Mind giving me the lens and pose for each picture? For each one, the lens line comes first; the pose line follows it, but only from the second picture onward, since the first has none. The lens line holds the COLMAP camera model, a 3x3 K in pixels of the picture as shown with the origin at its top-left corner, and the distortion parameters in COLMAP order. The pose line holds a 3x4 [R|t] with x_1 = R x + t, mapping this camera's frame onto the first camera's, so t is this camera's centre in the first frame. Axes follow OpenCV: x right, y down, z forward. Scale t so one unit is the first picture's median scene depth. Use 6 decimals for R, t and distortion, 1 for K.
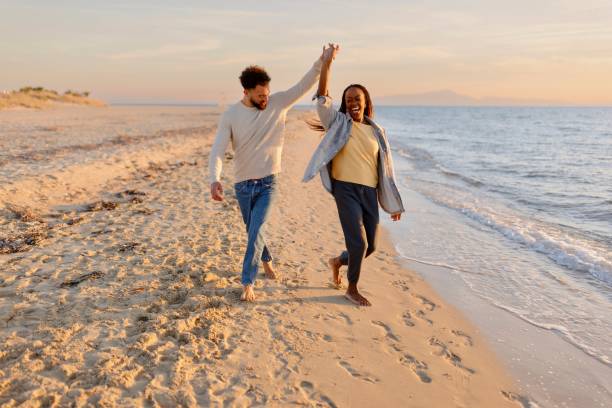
lens RADIAL K [[501.3, 0, 306.0], [0, 501.3, 204.0], [0, 0, 1]] dist [-0.000180, -0.001191]
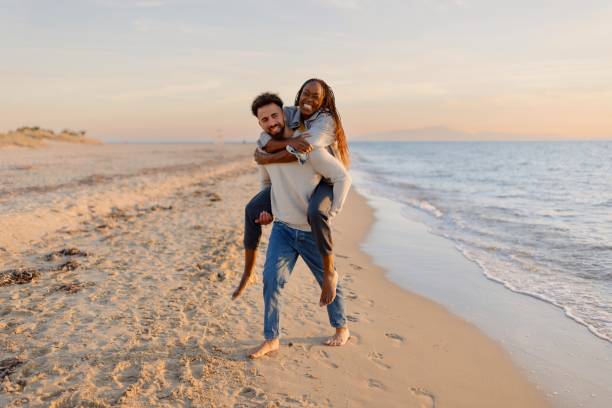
lens RADIAL K [[500.0, 0, 300.0], [0, 500.0, 202.7], [0, 0, 1]] dist [0.004340, 0.001357]
pose [[0.999934, -0.010593, -0.004457, -0.006319], [0.010236, 0.997227, -0.073718, -0.040503], [0.005225, 0.073667, 0.997269, 0.283564]]
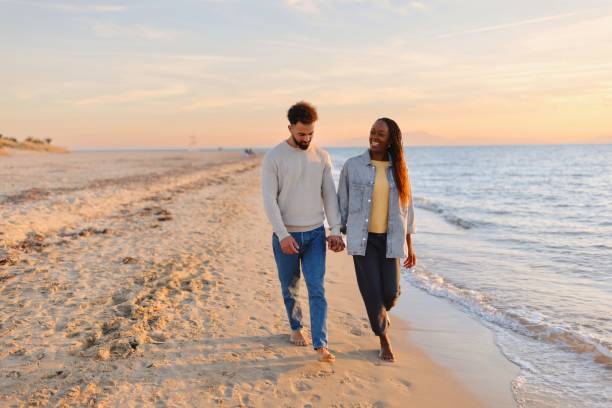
lens RADIAL K [[508.5, 0, 306.0], [0, 508.5, 204.0], [0, 0, 1]] dist [0.001377, -0.001611]
pose [[0.998452, -0.024604, 0.049883, 0.027636], [0.028741, 0.996052, -0.083987, -0.080209], [-0.047620, 0.085291, 0.995217, 0.466495]]
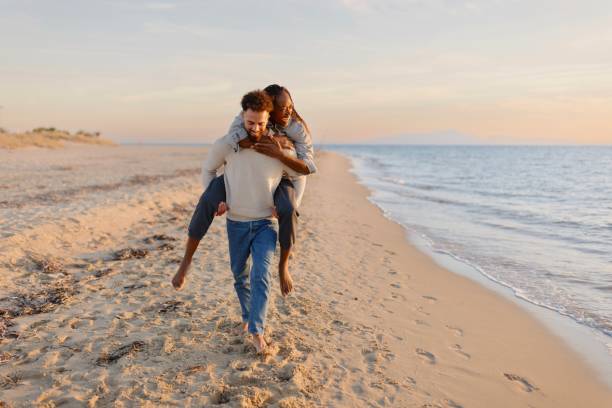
lens RADIAL K [[500.0, 0, 300.0], [0, 500.0, 202.7], [0, 0, 1]] dist [0.004340, 0.001357]
pose [[0.999754, -0.000084, -0.022178, -0.077950], [-0.001661, 0.996899, -0.078669, -0.015982], [0.022116, 0.078687, 0.996654, 0.099085]]
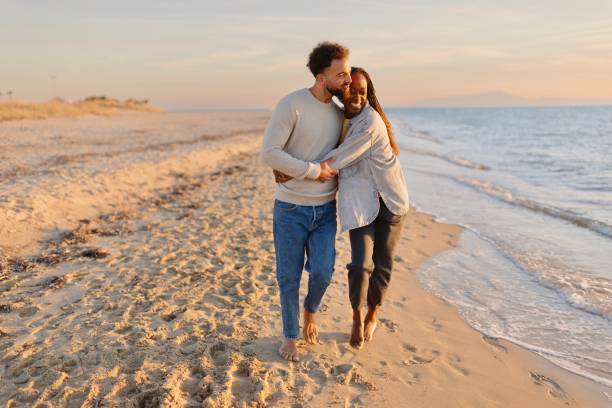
lens RADIAL K [[508.5, 0, 306.0], [0, 508.5, 204.0], [0, 0, 1]] dist [0.001377, -0.001611]
pose [[0.995072, -0.000998, -0.099150, 0.005280], [0.000052, 0.999954, -0.009547, 0.107592], [0.099155, 0.009495, 0.995027, -0.514626]]
